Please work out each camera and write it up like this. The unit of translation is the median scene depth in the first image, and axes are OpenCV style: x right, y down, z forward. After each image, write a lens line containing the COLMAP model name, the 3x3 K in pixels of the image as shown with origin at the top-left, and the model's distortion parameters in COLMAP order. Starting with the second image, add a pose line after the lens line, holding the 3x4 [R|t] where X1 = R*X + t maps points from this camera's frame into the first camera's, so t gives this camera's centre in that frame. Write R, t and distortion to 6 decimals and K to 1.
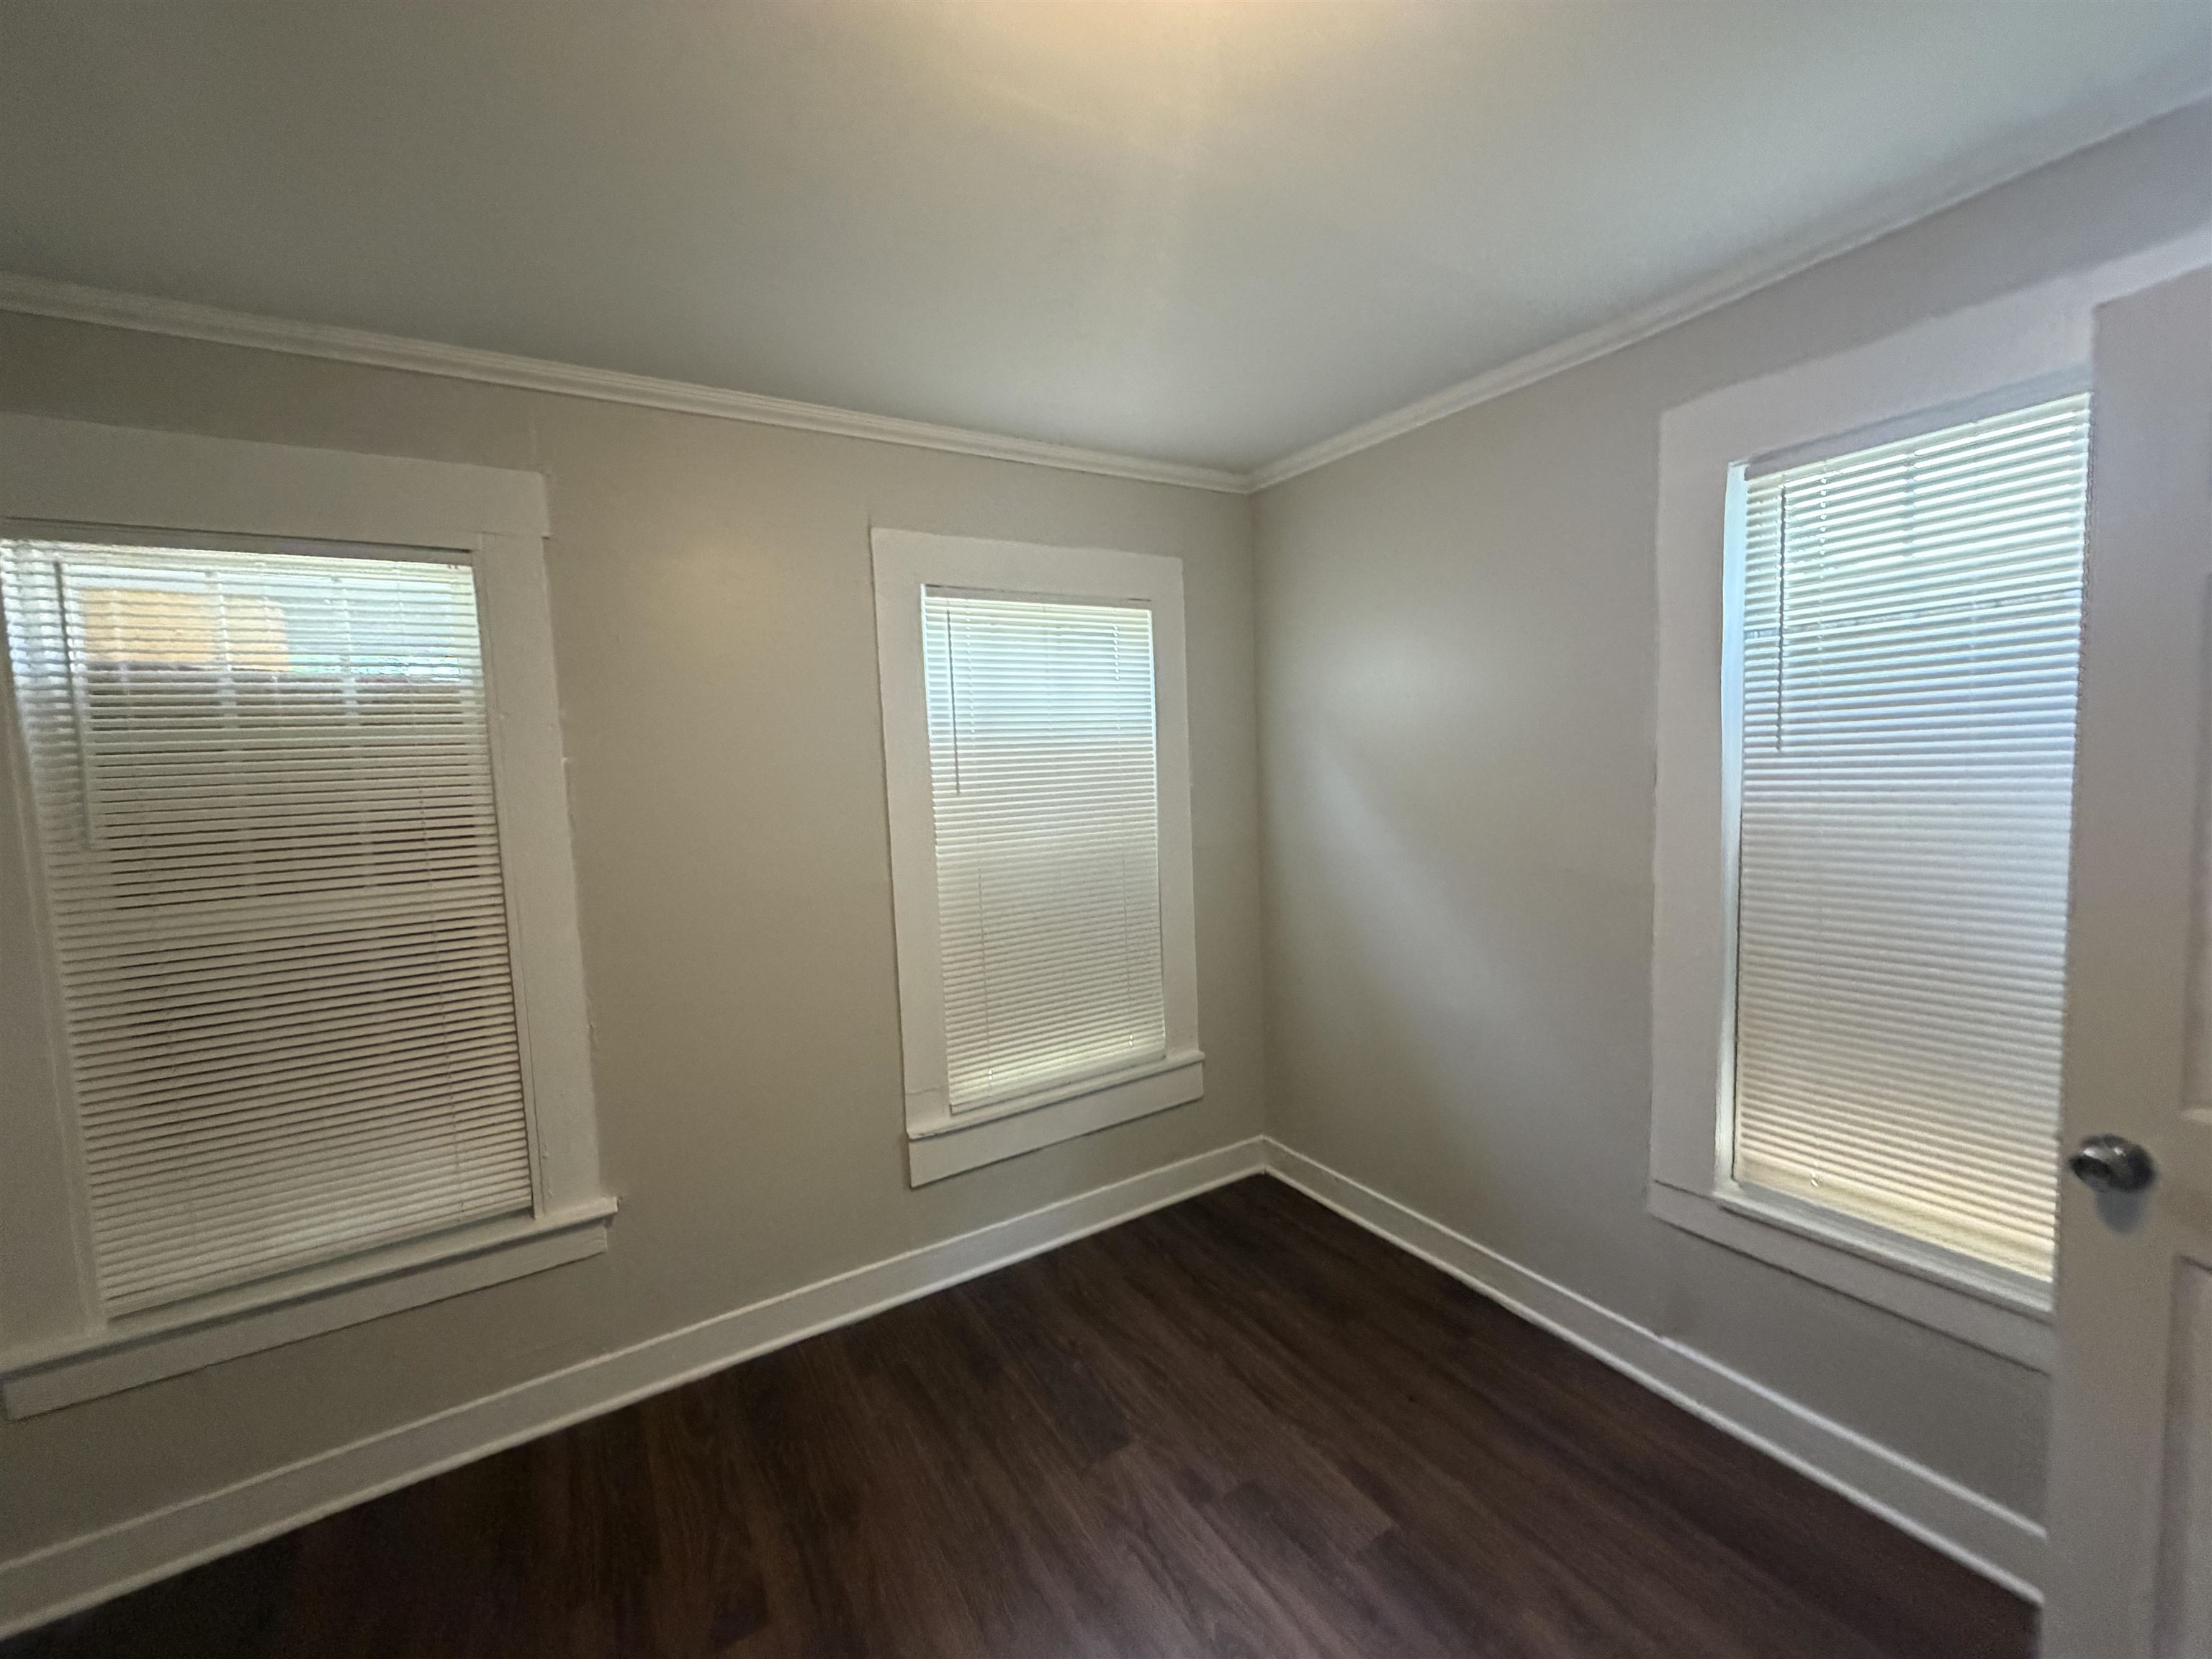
lens RADIAL K [[882.9, 0, 1096.1], [0, 882.9, 823.1], [0, 0, 1]] dist [-0.000321, 0.000481]
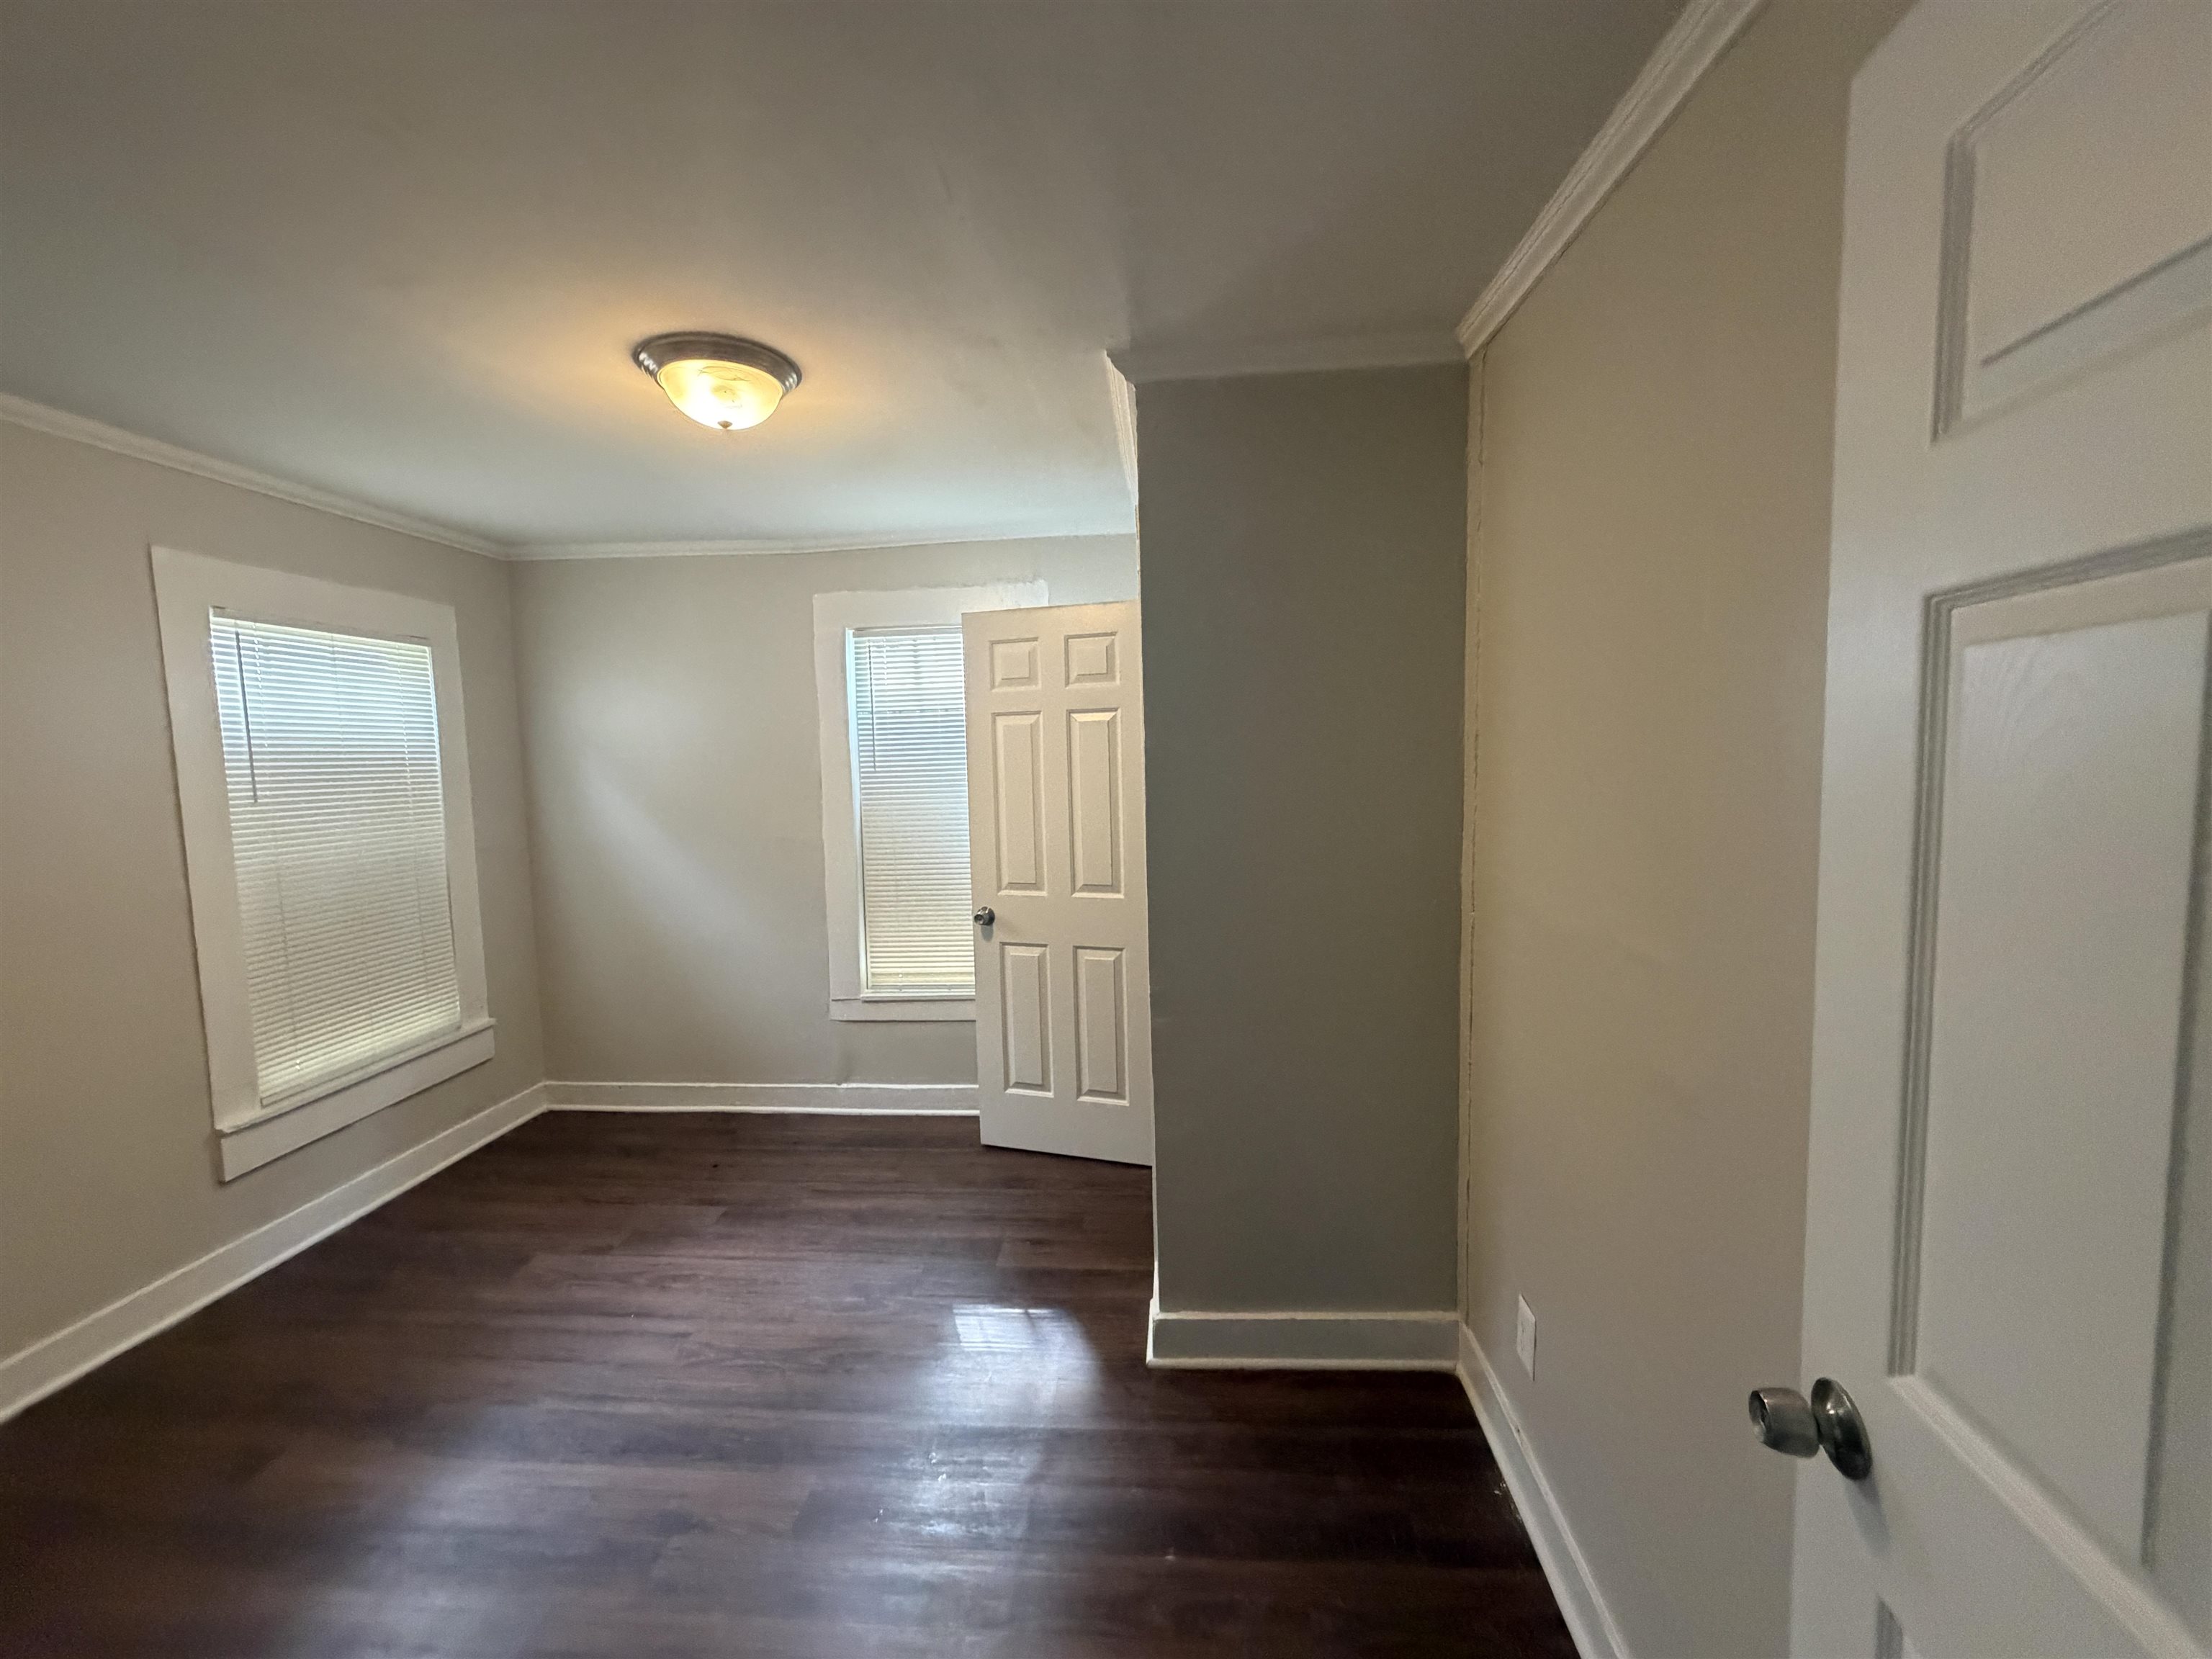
lens RADIAL K [[882.9, 0, 1105.6], [0, 882.9, 822.8], [0, 0, 1]] dist [-0.000321, 0.000481]
pose [[0.582825, -0.036922, 0.811759, -0.450279], [0.060773, 0.998150, 0.001766, 0.054195], [-0.810322, 0.048304, 0.583990, -0.485413]]
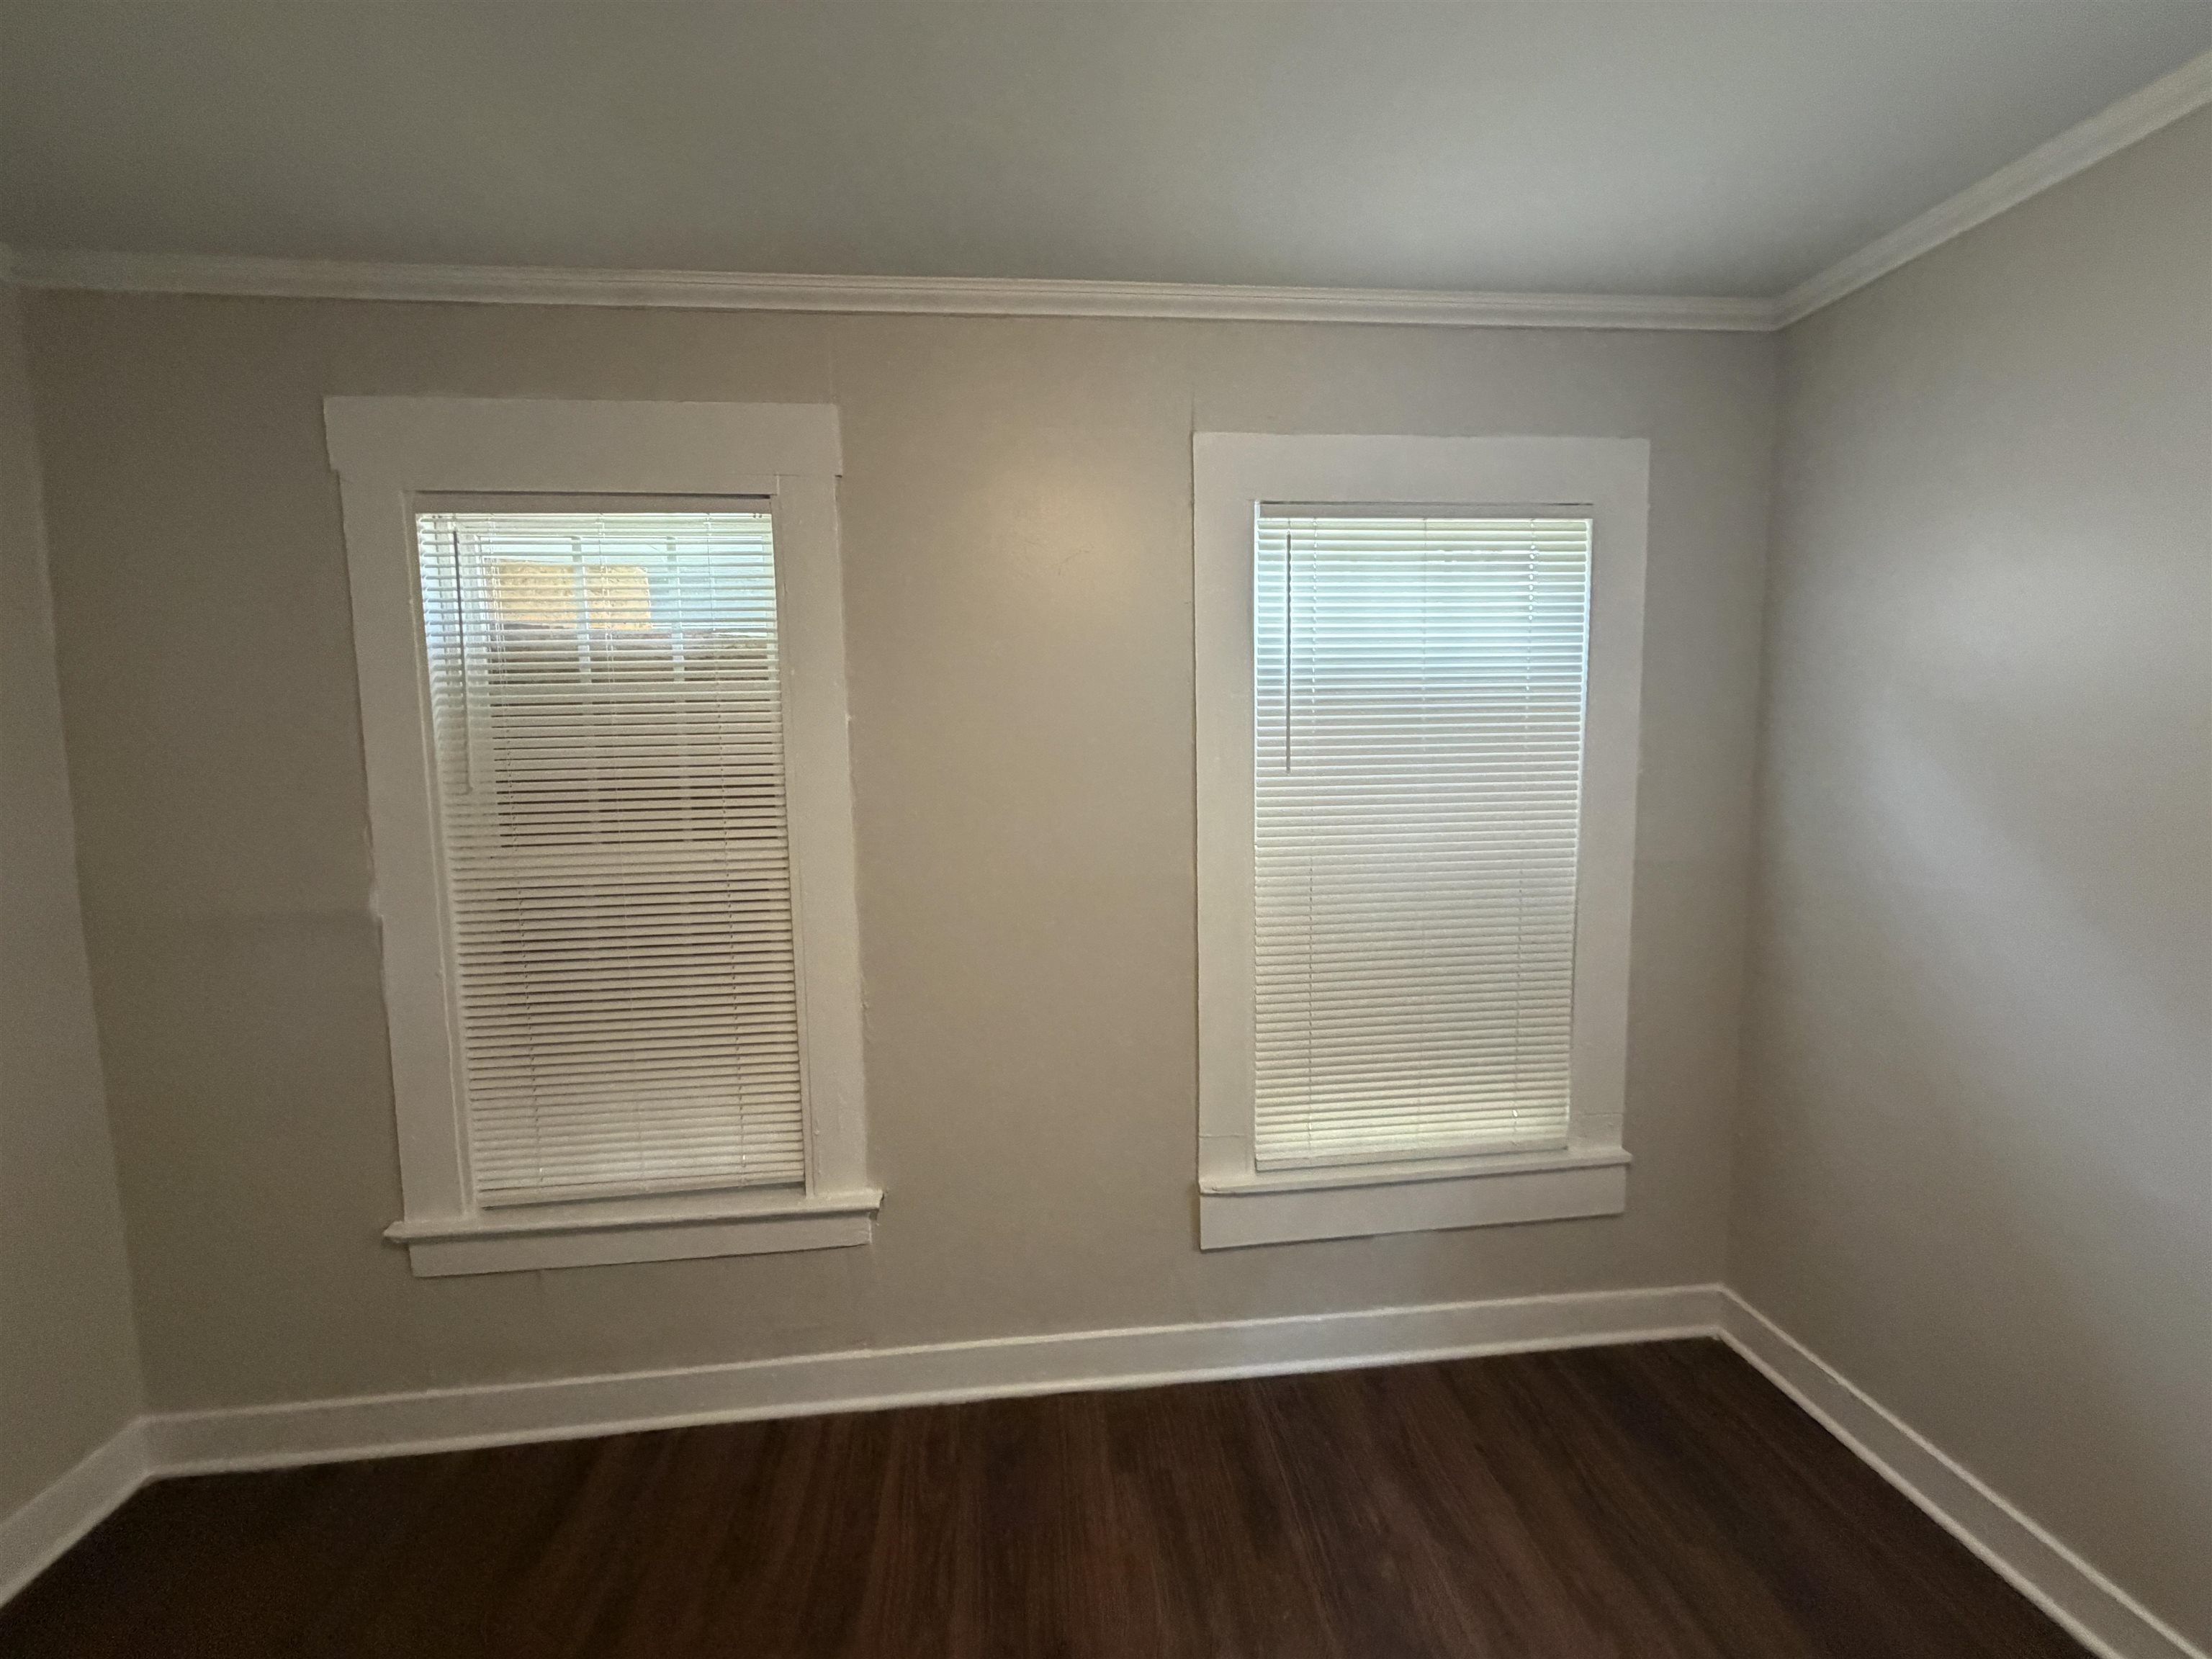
lens RADIAL K [[882.9, 0, 1097.8], [0, 882.9, 822.3], [0, 0, 1]] dist [-0.000321, 0.000481]
pose [[0.899576, 0.066789, -0.431627, 0.034034], [-0.052138, 0.997594, 0.045701, -0.016422], [0.433641, -0.018608, 0.900894, 0.236316]]
